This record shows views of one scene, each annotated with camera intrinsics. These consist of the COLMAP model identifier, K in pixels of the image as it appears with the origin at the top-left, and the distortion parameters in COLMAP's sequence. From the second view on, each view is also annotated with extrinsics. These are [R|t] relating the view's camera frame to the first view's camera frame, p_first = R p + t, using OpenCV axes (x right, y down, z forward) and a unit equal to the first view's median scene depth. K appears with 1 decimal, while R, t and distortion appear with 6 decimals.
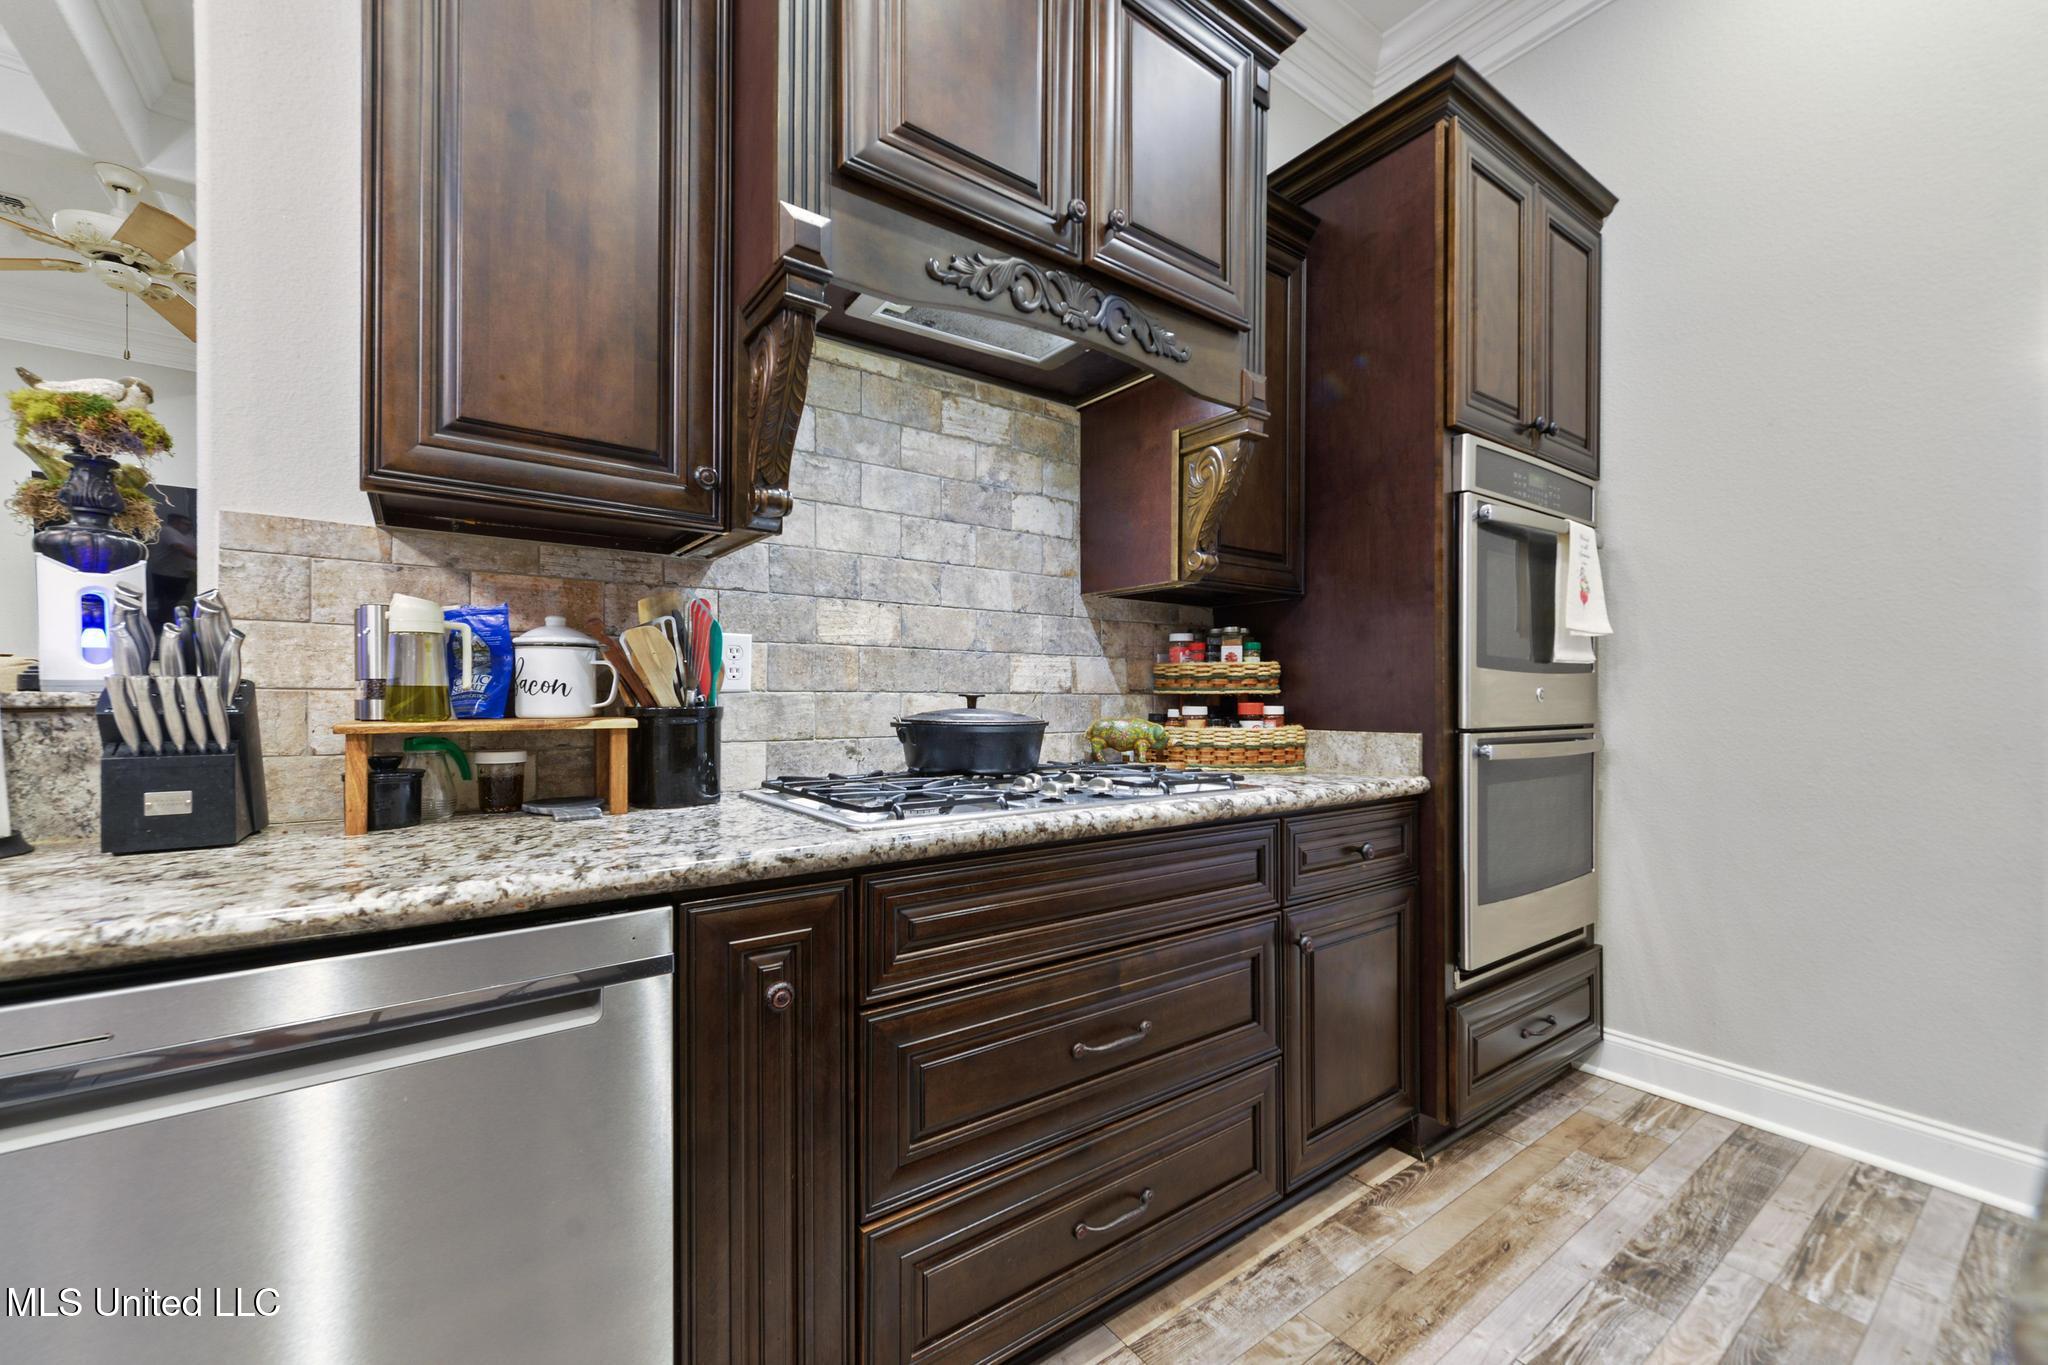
lens RADIAL K [[824.1, 0, 1017.5], [0, 824.1, 692.0], [0, 0, 1]] dist [0.003993, -0.001076]
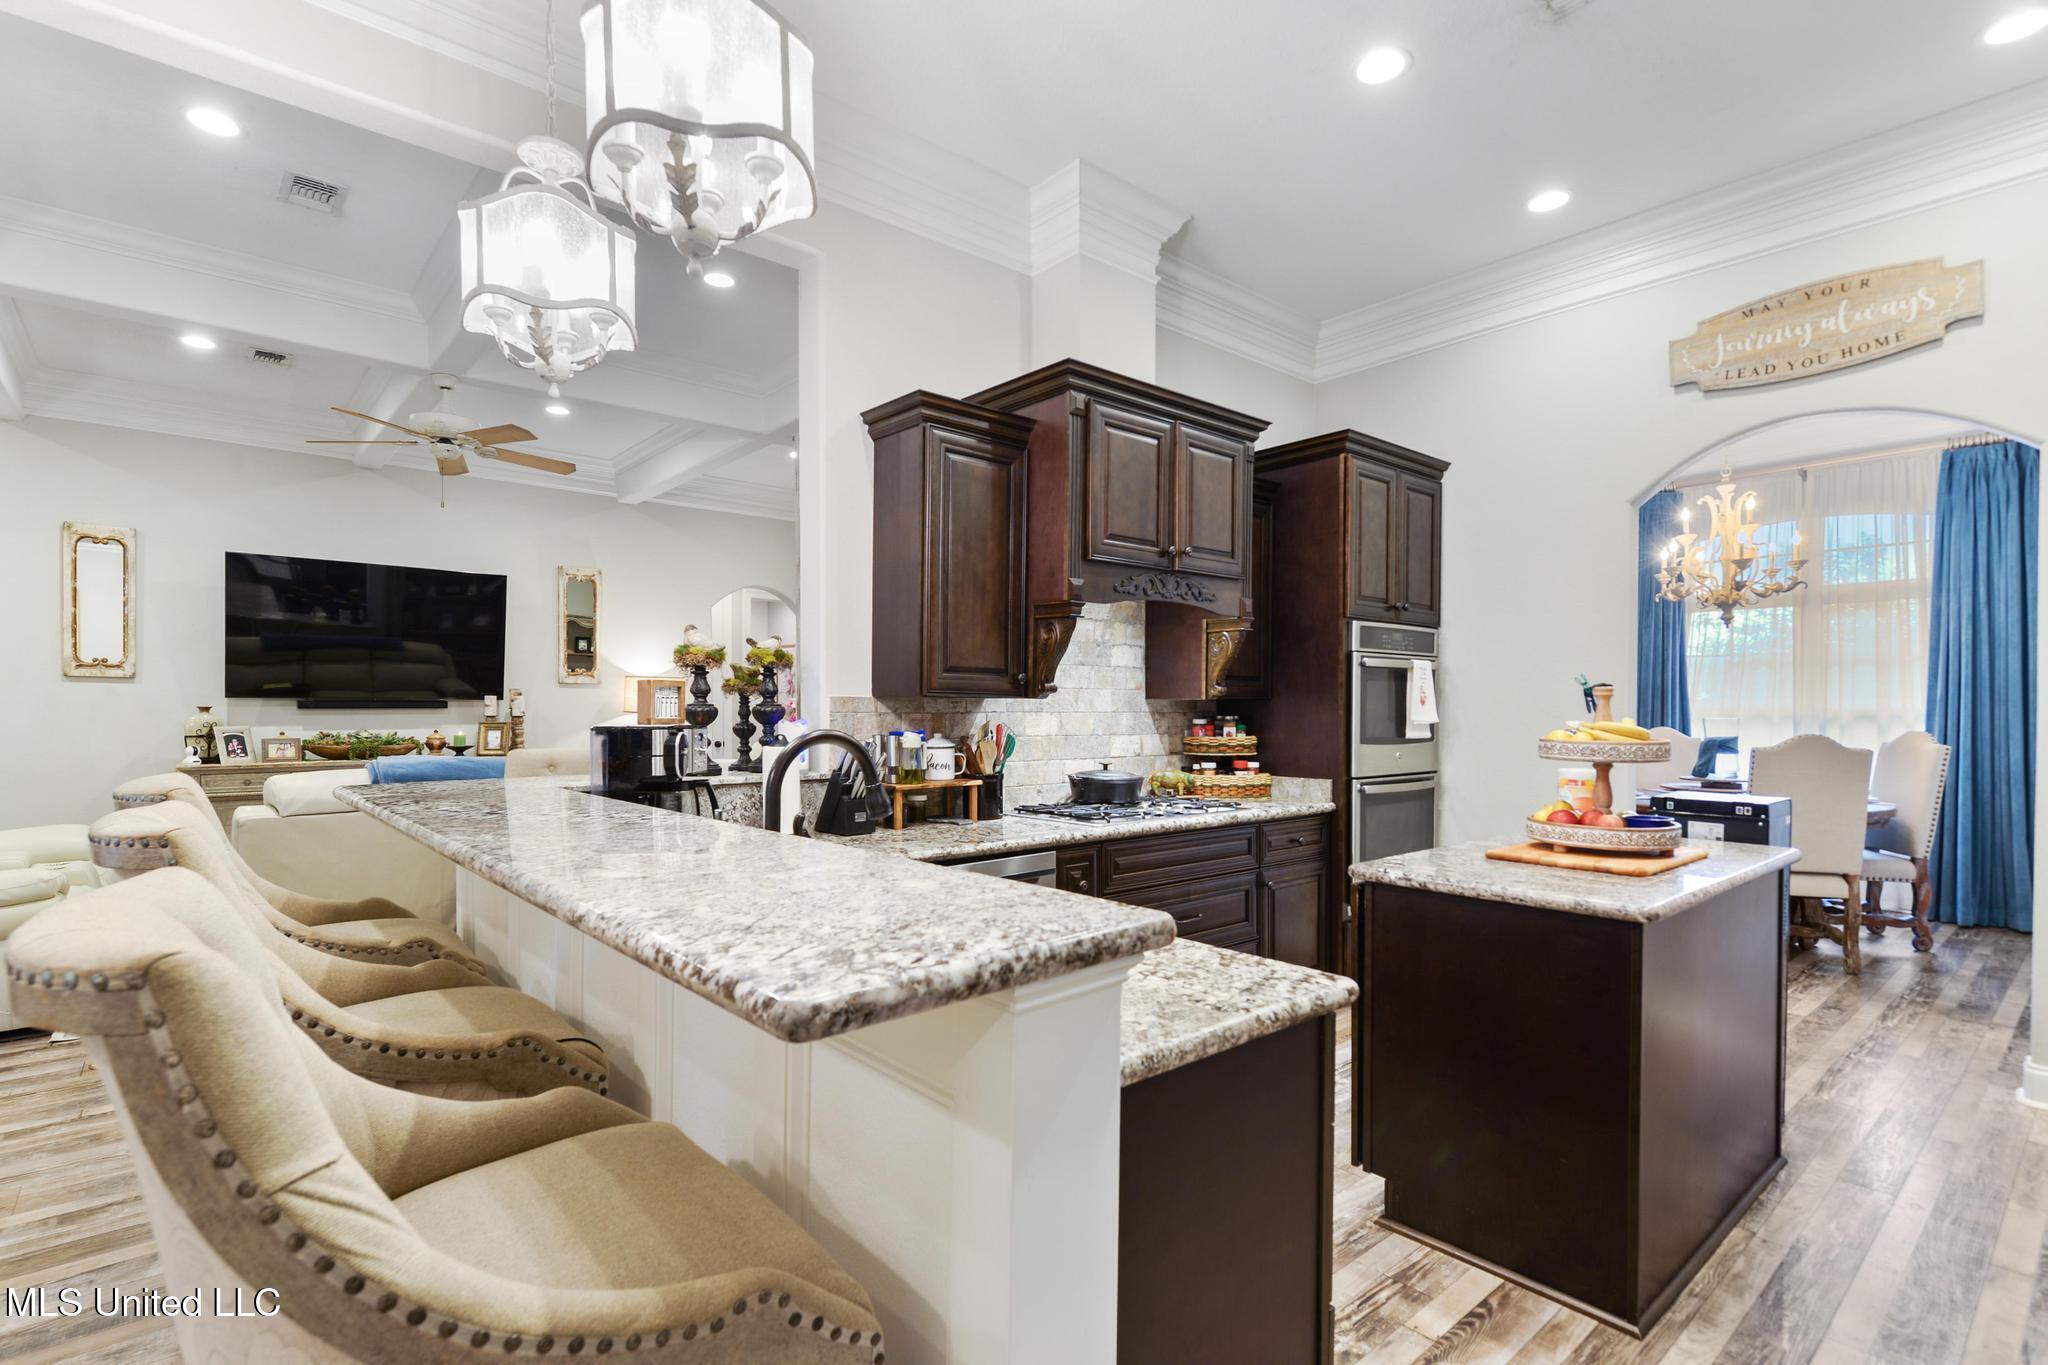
lens RADIAL K [[1002.7, 0, 1024.7], [0, 1002.7, 700.5], [0, 0, 1]] dist [0.024174, -0.000654]
pose [[0.995660, 0.001583, 0.093048, -0.414805], [-0.001853, 0.999994, 0.002824, -0.134327], [-0.093043, -0.002984, 0.995658, -1.203045]]
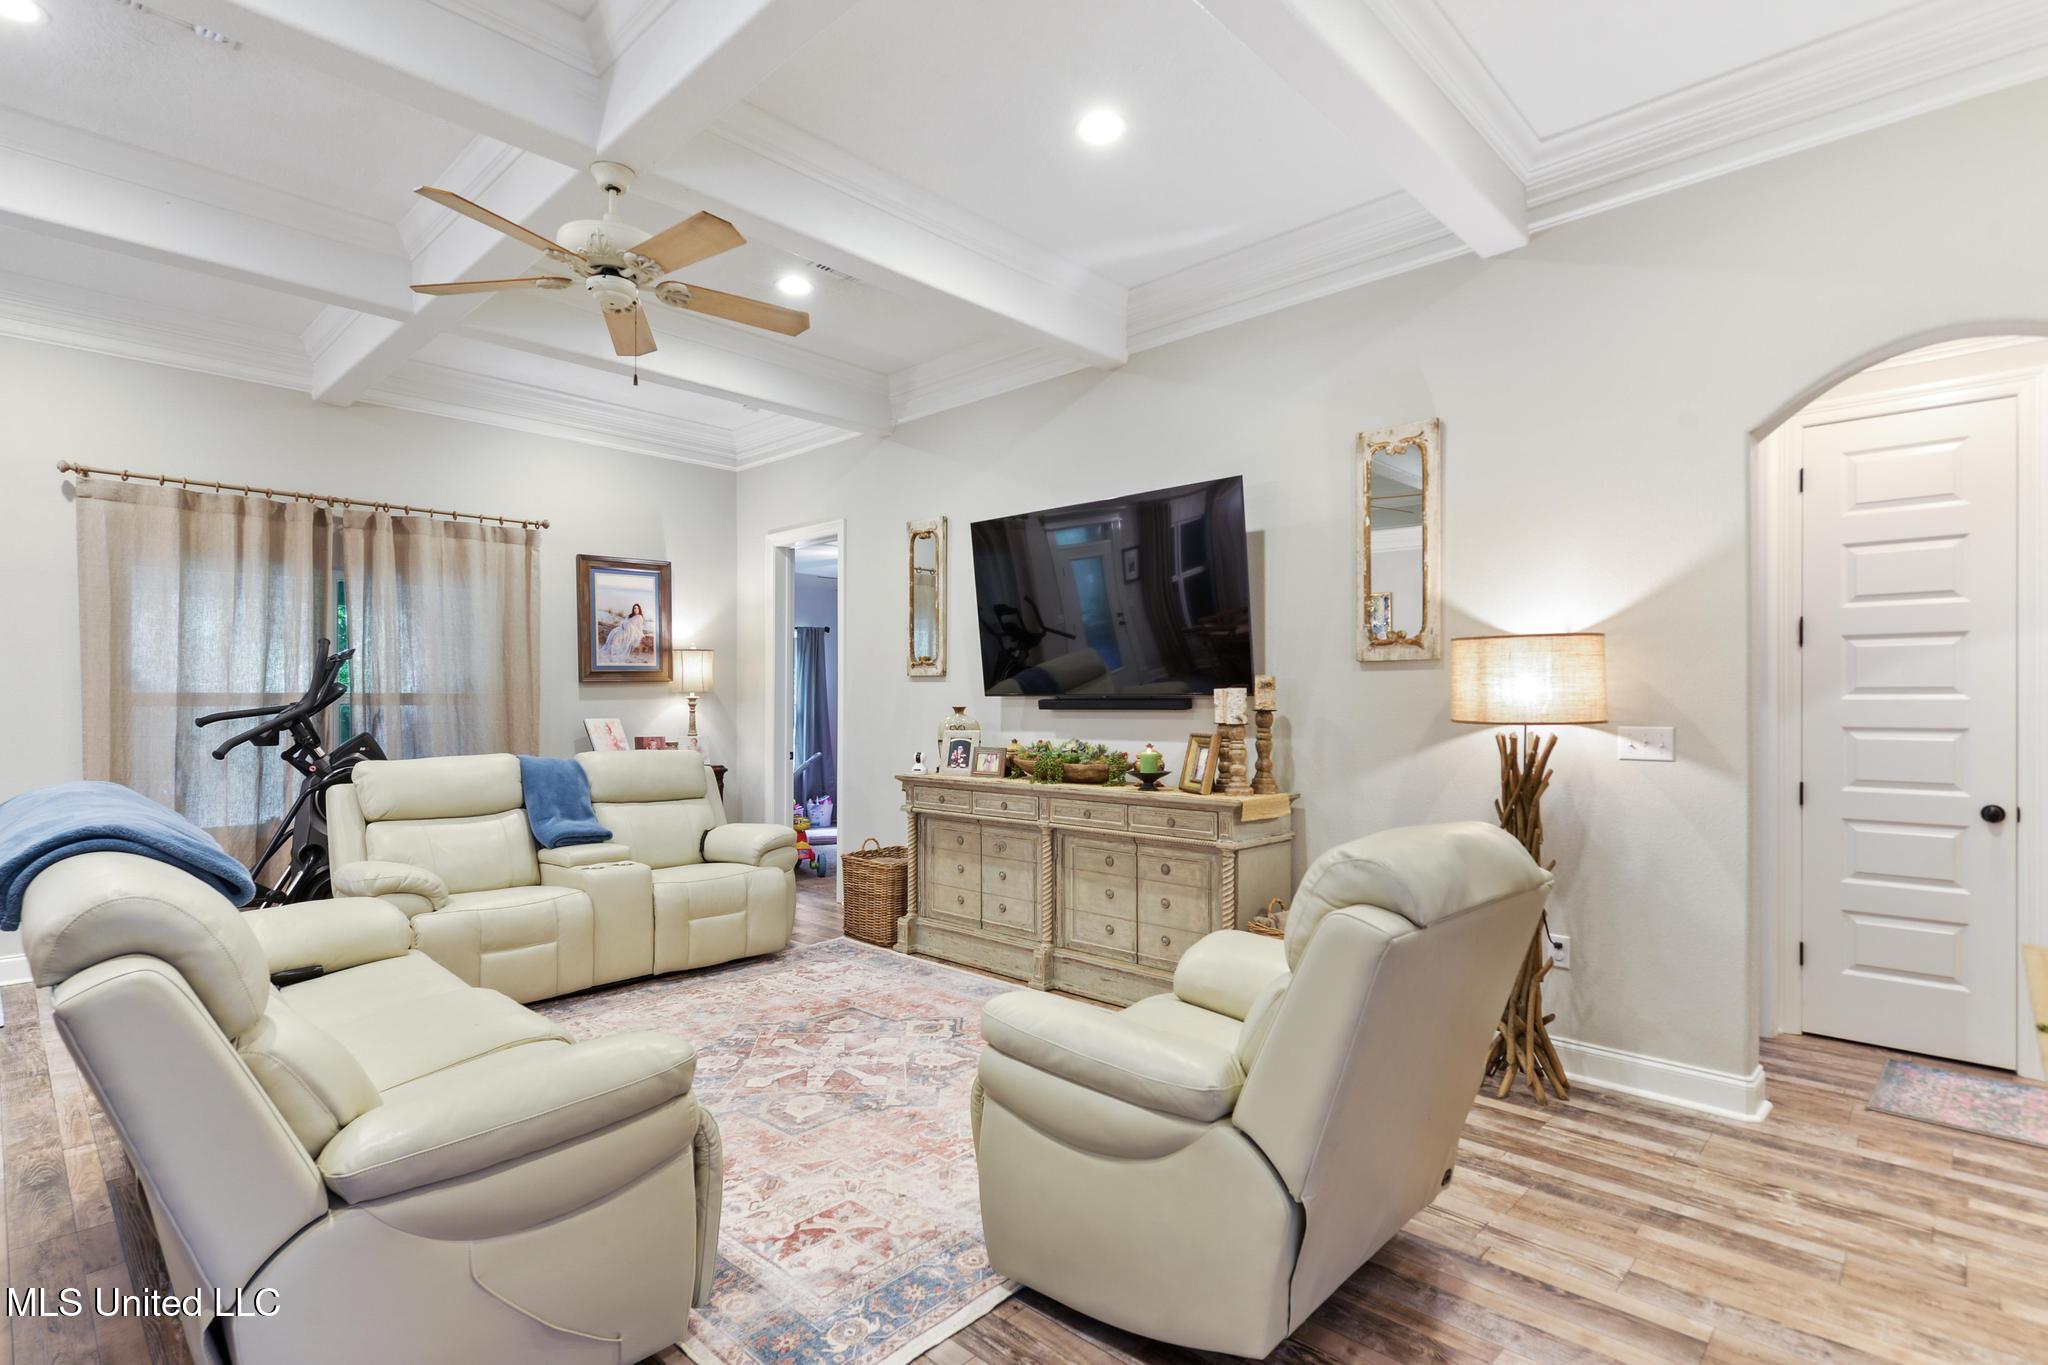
lens RADIAL K [[1003.3, 0, 980.0], [0, 1003.3, 692.9], [0, 0, 1]] dist [0.003602, -0.000165]
pose [[0.158307, -0.014684, -0.987281, 0.013823], [0.006585, 0.999883, -0.013816, -0.100615], [0.987368, -0.004314, 0.158386, 1.871803]]
